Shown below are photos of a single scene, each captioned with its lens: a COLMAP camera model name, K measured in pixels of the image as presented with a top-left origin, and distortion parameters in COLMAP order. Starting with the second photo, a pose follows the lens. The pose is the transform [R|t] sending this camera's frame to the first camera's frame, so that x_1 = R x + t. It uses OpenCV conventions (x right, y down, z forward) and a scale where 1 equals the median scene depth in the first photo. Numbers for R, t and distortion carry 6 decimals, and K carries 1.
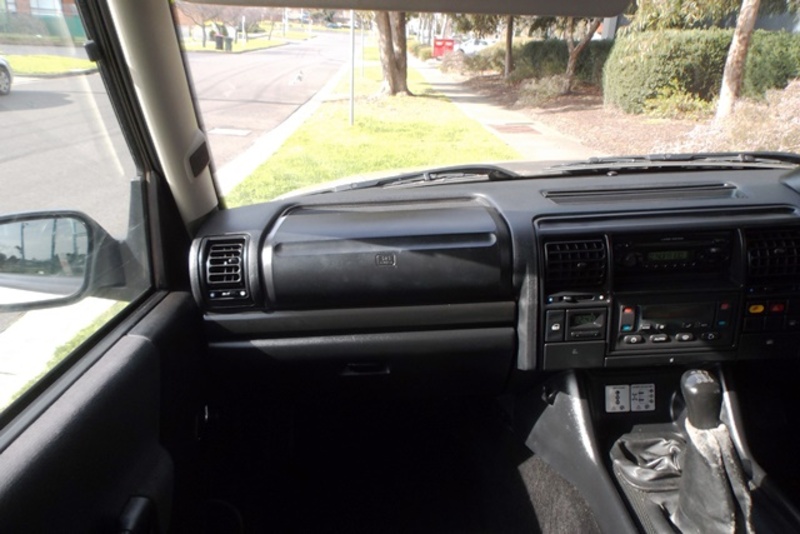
lens RADIAL K [[593.6, 0, 401.8], [0, 593.6, 268.8], [0, 0, 1]] dist [0.001932, -0.000045]
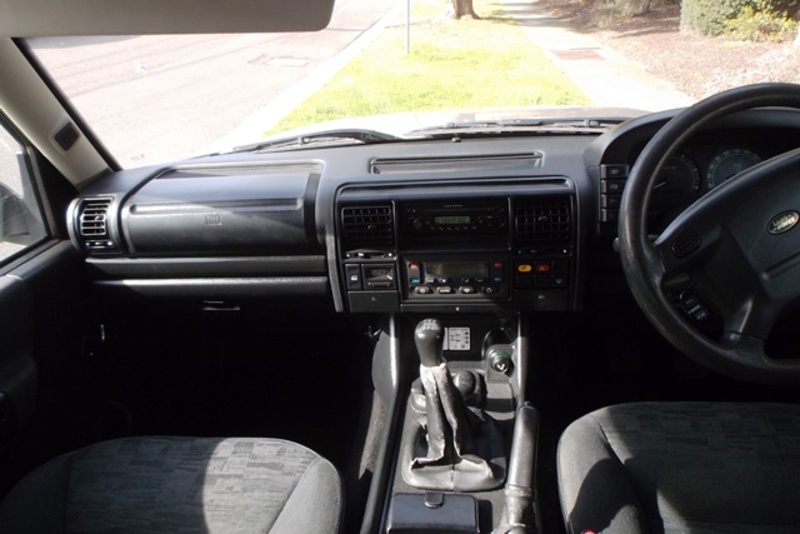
lens RADIAL K [[593.6, 0, 397.8], [0, 593.6, 266.7], [0, 0, 1]] dist [0.001932, -0.000045]
pose [[0.991126, 0.030691, -0.129332, 0.445375], [-0.015554, 0.993073, 0.116463, -0.058446], [0.132010, -0.113417, 0.984738, -0.147953]]
